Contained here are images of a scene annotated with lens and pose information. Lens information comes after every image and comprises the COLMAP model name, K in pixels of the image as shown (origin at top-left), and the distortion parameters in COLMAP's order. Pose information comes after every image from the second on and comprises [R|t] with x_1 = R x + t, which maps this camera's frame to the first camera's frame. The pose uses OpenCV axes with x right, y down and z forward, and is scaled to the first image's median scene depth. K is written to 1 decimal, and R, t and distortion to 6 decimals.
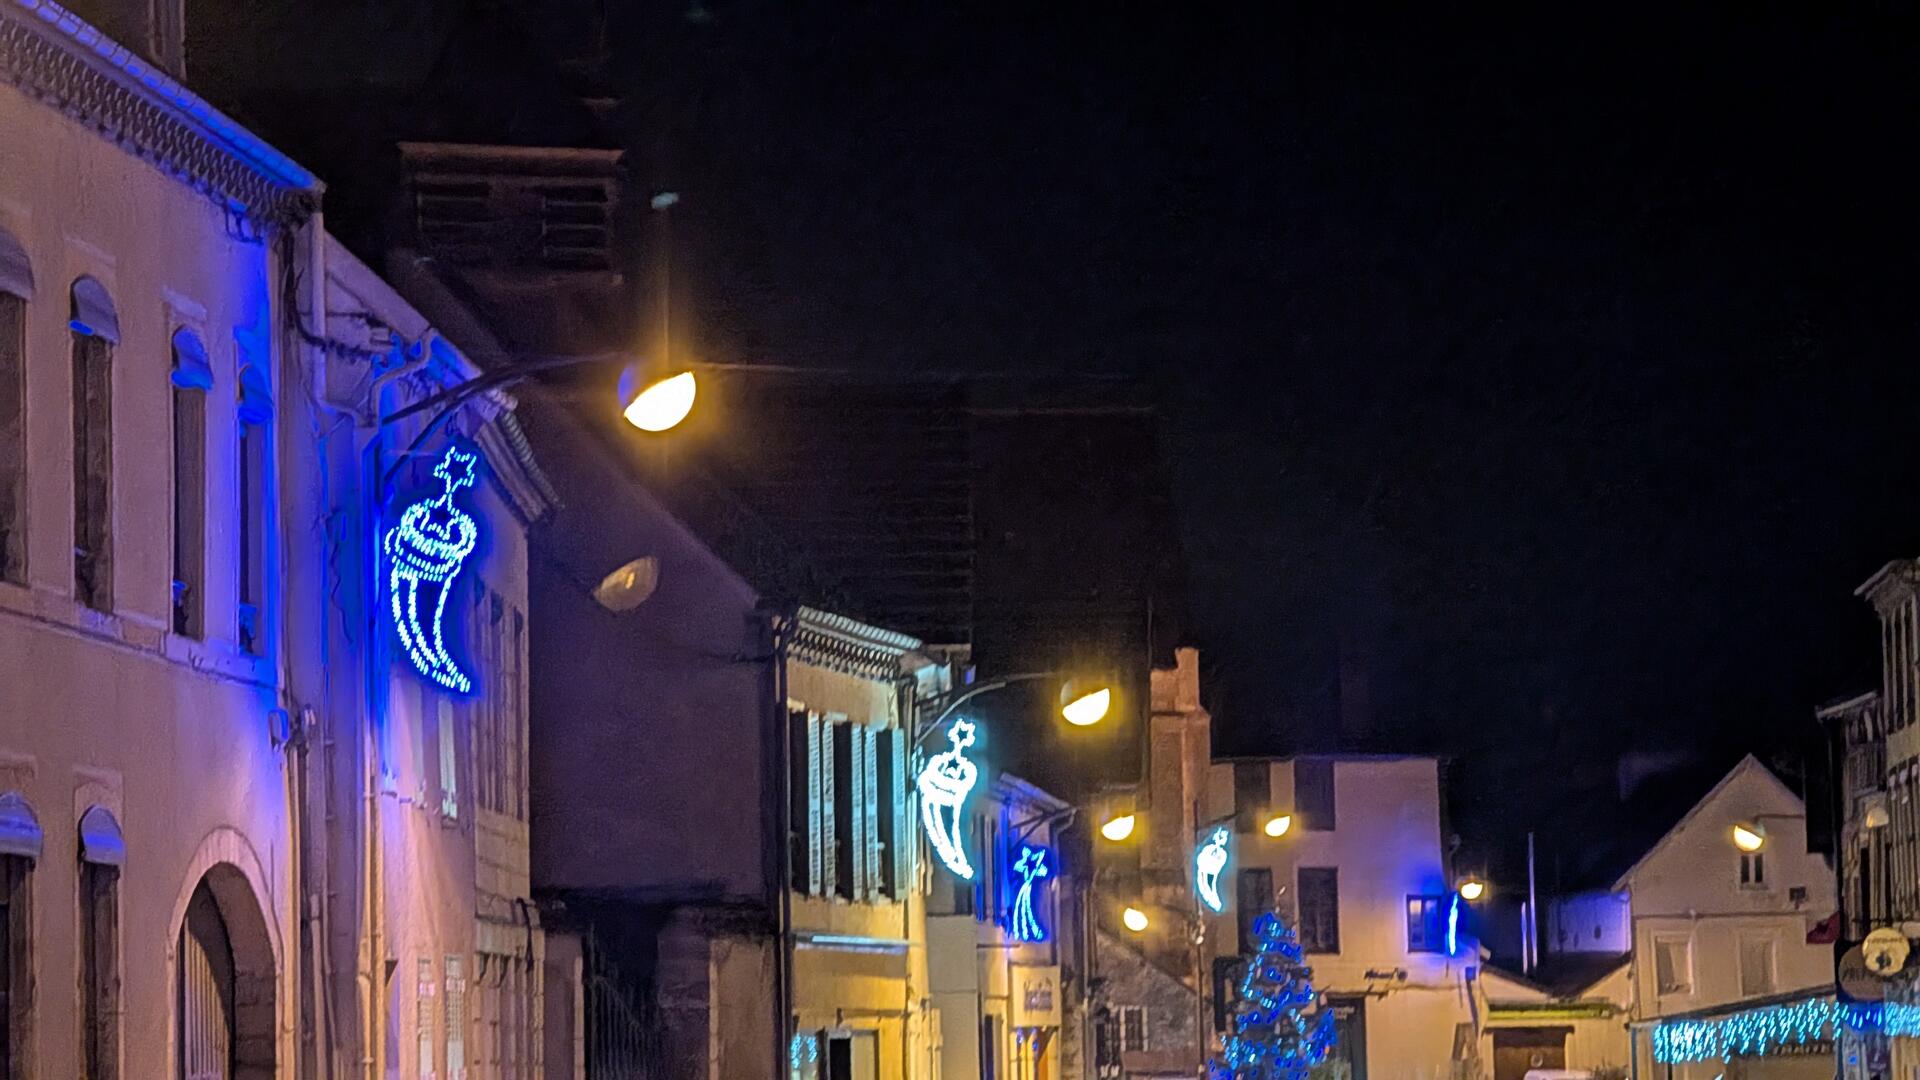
lens RADIAL K [[6176.3, 0, 960.1], [0, 6176.3, 539.7], [0, 0, 1]] dist [-0.028400, 0.000000]
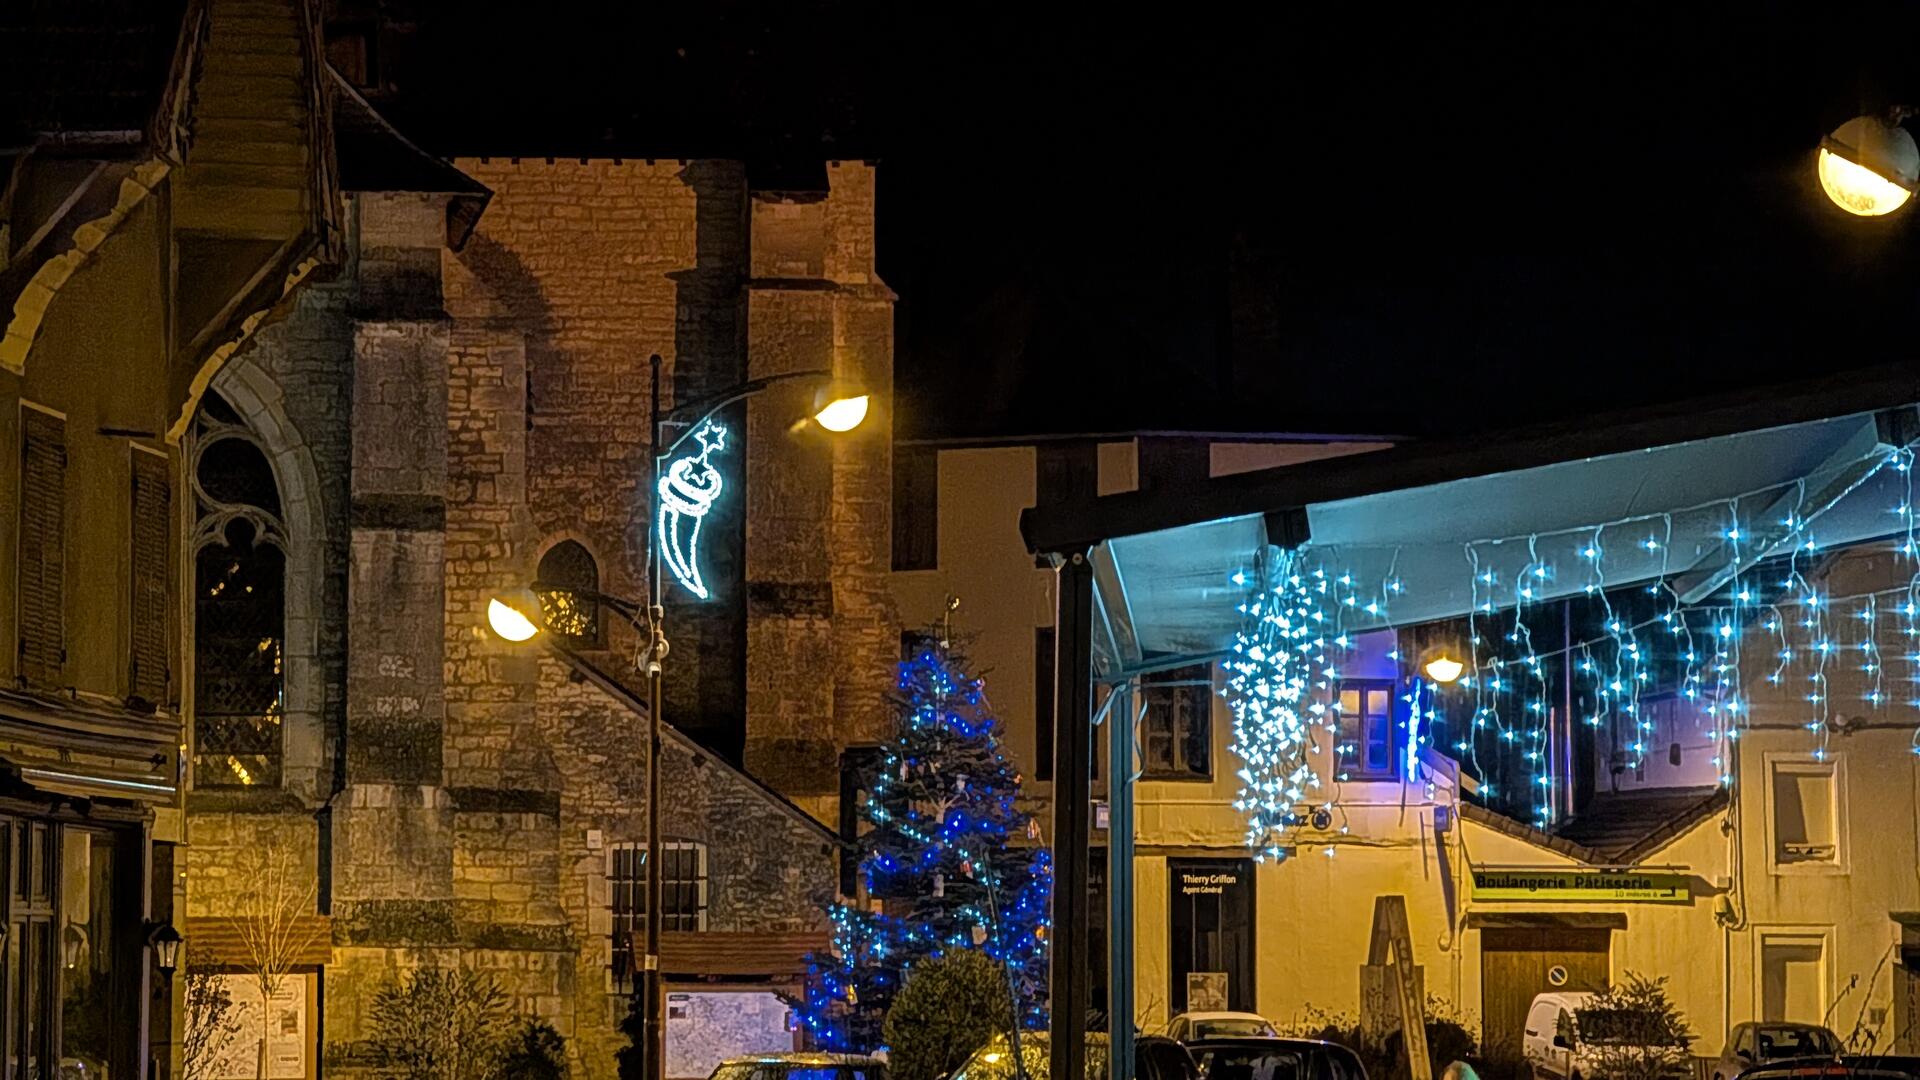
lens RADIAL K [[6176.3, 0, 959.9], [0, 6176.3, 541.1], [0, 0, 1]] dist [-0.028400, 0.000000]
pose [[0.999272, 0.015800, -0.034738, 0.057635], [-0.015359, 0.999798, 0.012939, 0.038084], [0.034935, -0.012397, 0.999313, 0.432246]]
